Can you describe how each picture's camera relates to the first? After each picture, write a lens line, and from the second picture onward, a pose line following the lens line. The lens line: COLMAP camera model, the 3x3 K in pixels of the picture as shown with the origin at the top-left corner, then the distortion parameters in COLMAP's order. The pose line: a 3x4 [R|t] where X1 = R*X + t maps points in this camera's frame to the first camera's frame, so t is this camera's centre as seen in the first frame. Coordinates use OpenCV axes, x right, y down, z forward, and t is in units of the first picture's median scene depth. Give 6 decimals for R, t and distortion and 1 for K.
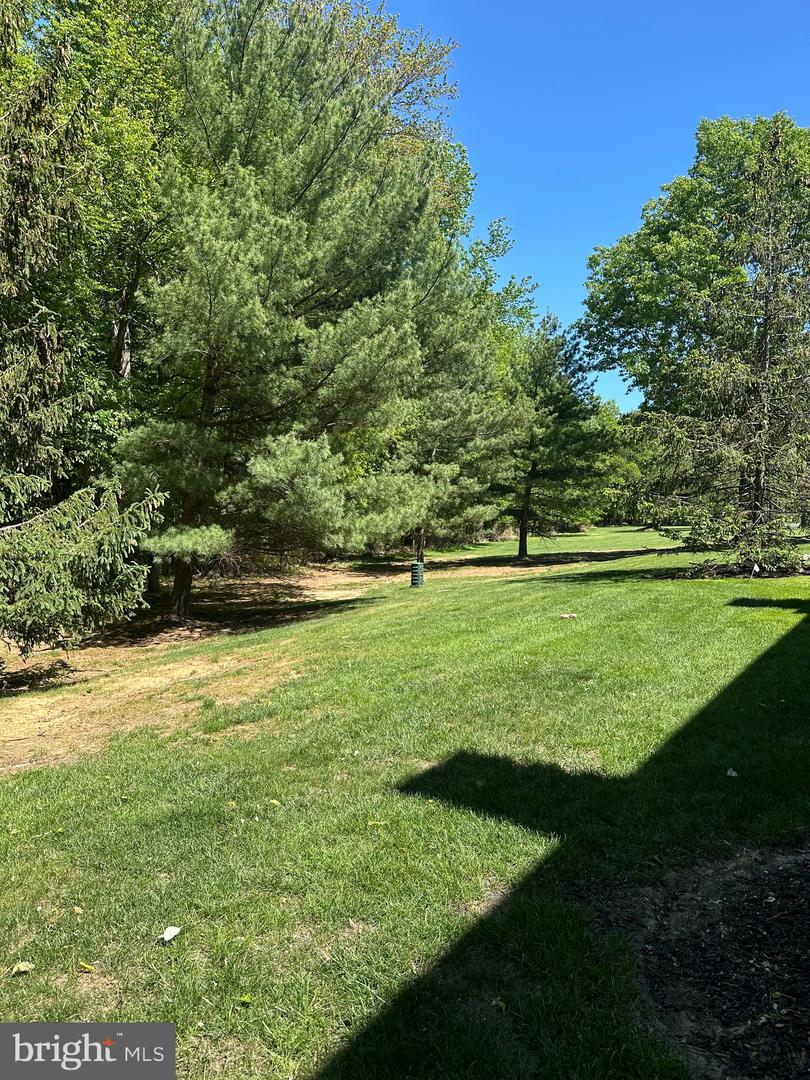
lens RADIAL K [[767.8, 0, 405.5], [0, 767.8, 537.4], [0, 0, 1]] dist [0.044463, -0.066533]
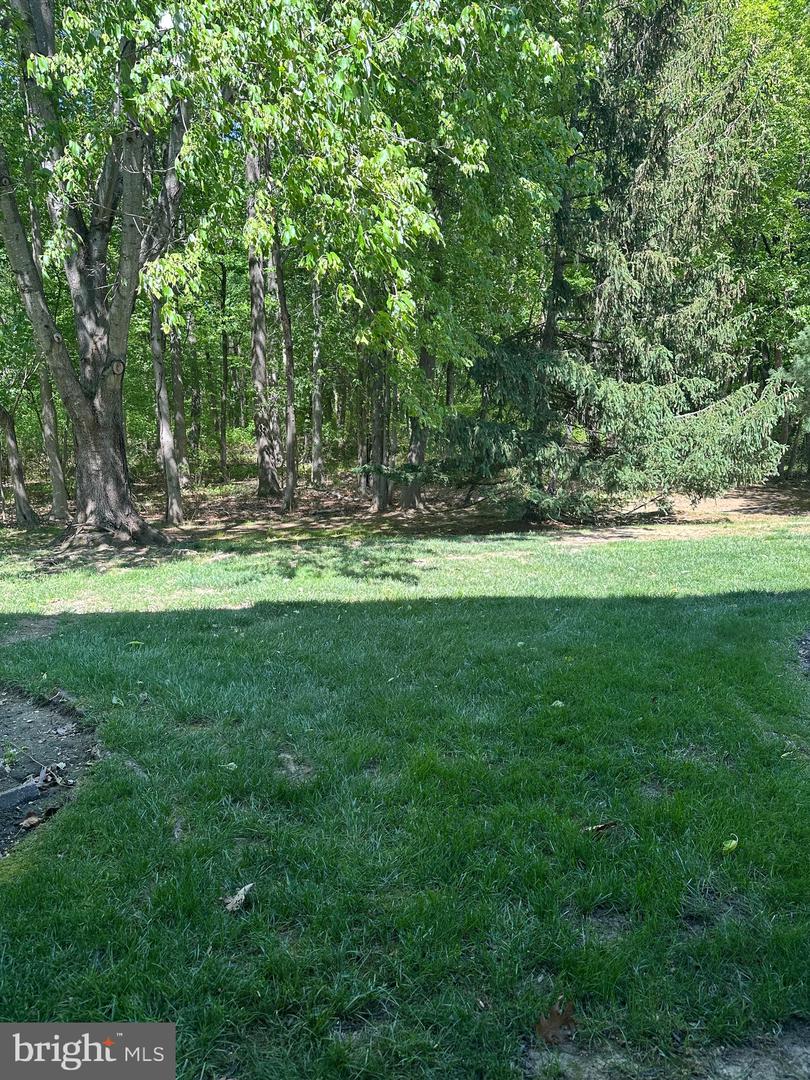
lens RADIAL K [[767.8, 0, 405.7], [0, 767.8, 540.2], [0, 0, 1]] dist [0.044463, -0.066533]
pose [[0.646843, 0.130819, -0.751319, 0.256272], [-0.018012, 0.987523, 0.156439, 0.003128], [0.762410, -0.087659, 0.641129, -0.344474]]
